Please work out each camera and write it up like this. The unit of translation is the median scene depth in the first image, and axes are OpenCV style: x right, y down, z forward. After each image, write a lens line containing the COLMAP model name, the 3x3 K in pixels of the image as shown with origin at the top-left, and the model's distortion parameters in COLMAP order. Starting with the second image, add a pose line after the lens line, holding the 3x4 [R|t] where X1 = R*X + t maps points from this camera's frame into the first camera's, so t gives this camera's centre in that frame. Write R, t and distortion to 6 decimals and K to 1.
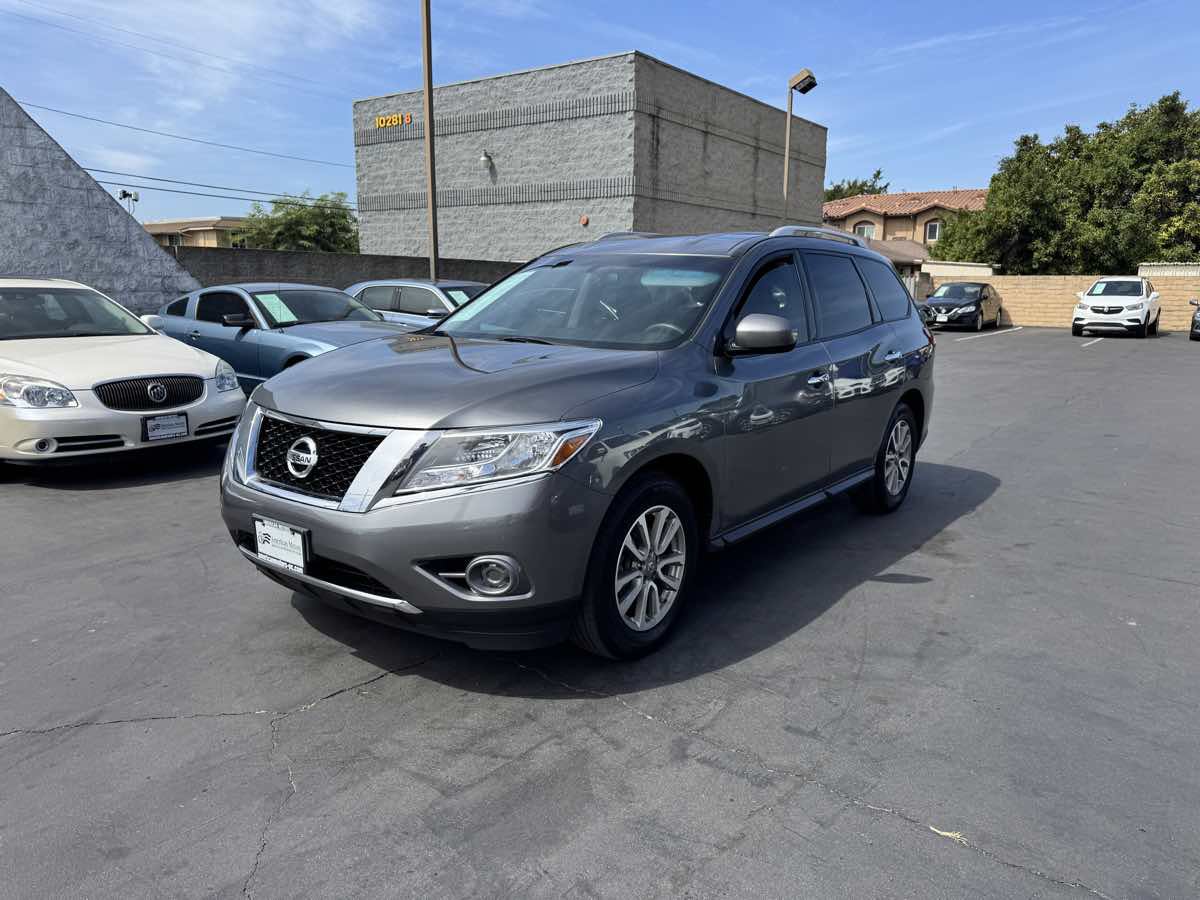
lens RADIAL K [[849.3, 0, 604.2], [0, 849.3, 456.6], [0, 0, 1]] dist [0.035690, -0.040690]
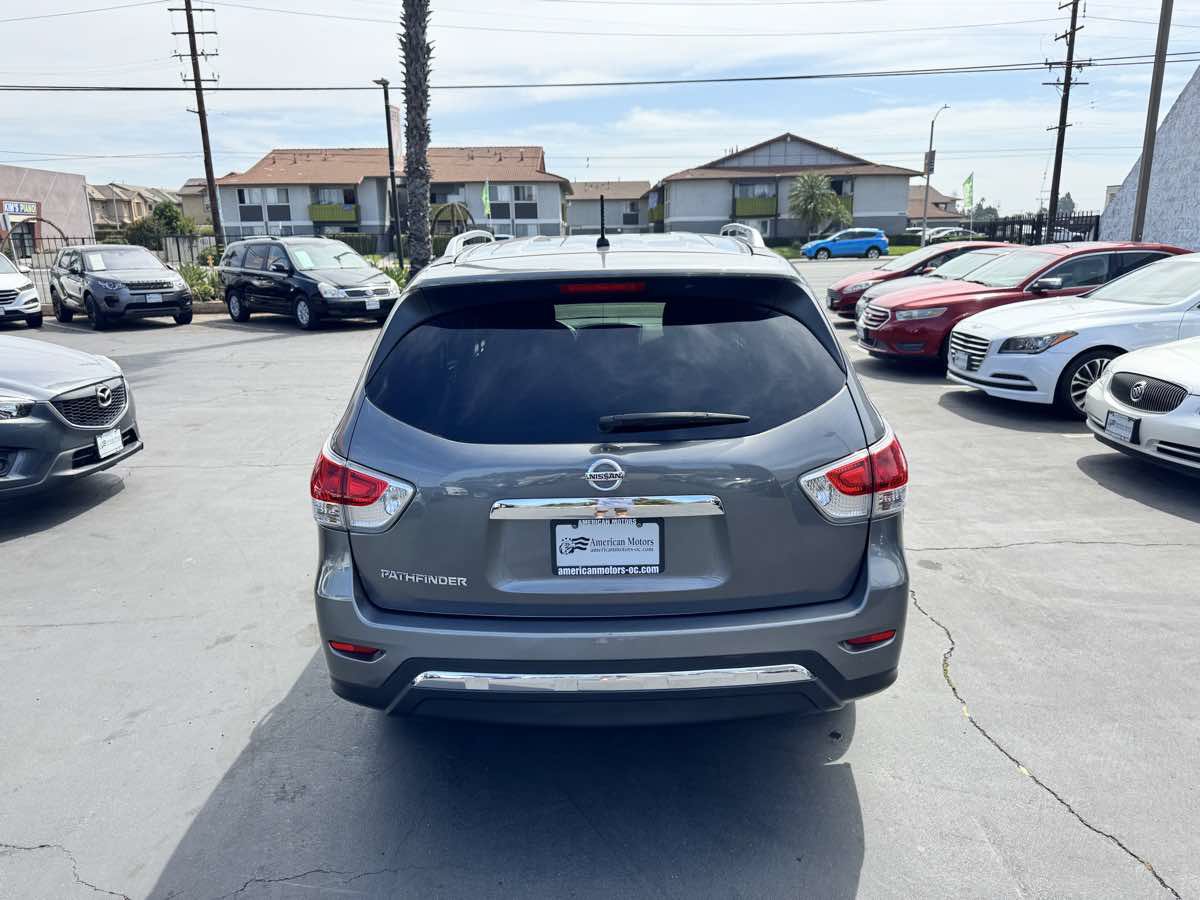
lens RADIAL K [[849.3, 0, 603.7], [0, 849.3, 456.6], [0, 0, 1]] dist [0.035690, -0.040690]
pose [[-0.807389, 0.150606, -0.570475, 0.511453], [-0.105613, 0.914368, 0.390866, -0.322435], [0.580491, 0.375831, -0.722345, 1.387165]]
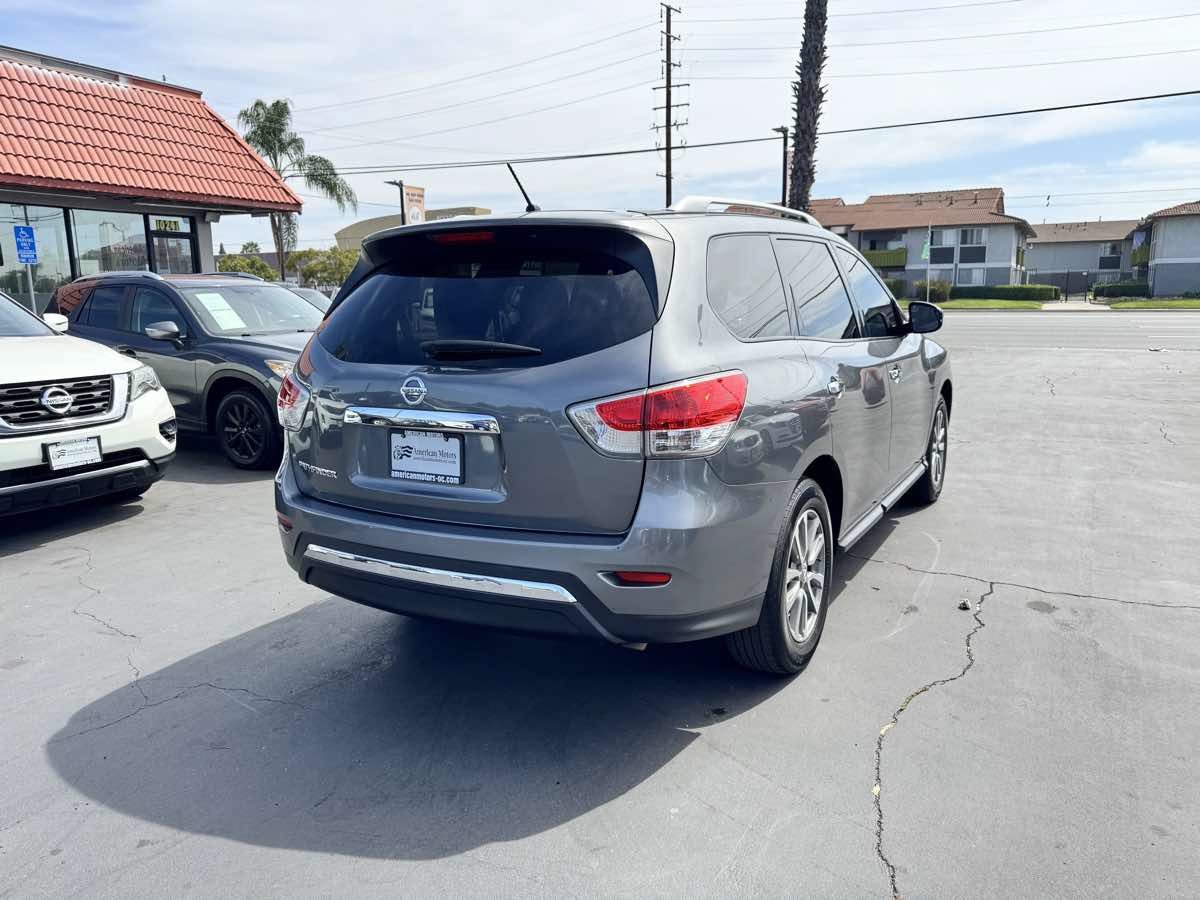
lens RADIAL K [[849.3, 0, 606.9], [0, 849.3, 452.2], [0, 0, 1]] dist [0.035690, -0.040690]
pose [[-0.992380, 0.026419, -0.120353, 0.255693], [-0.019660, 0.930282, 0.366319, -0.302559], [0.121640, 0.365894, -0.922673, 1.548782]]
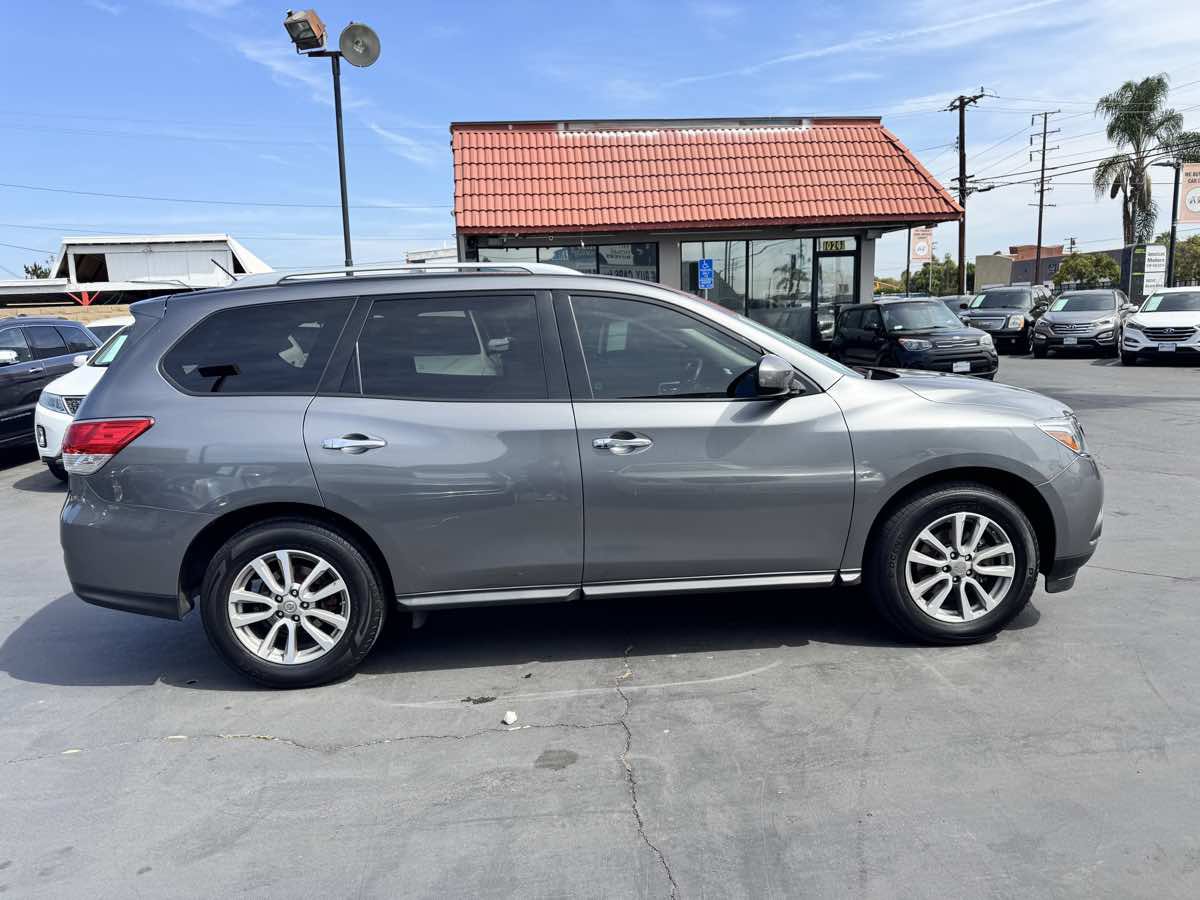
lens RADIAL K [[849.3, 0, 593.4], [0, 849.3, 454.8], [0, 0, 1]] dist [0.035690, -0.040690]
pose [[-0.657835, -0.107606, 0.745436, -0.496623], [0.173601, 0.941427, 0.289099, -0.273173], [-0.732882, 0.319587, -0.600623, 1.269274]]
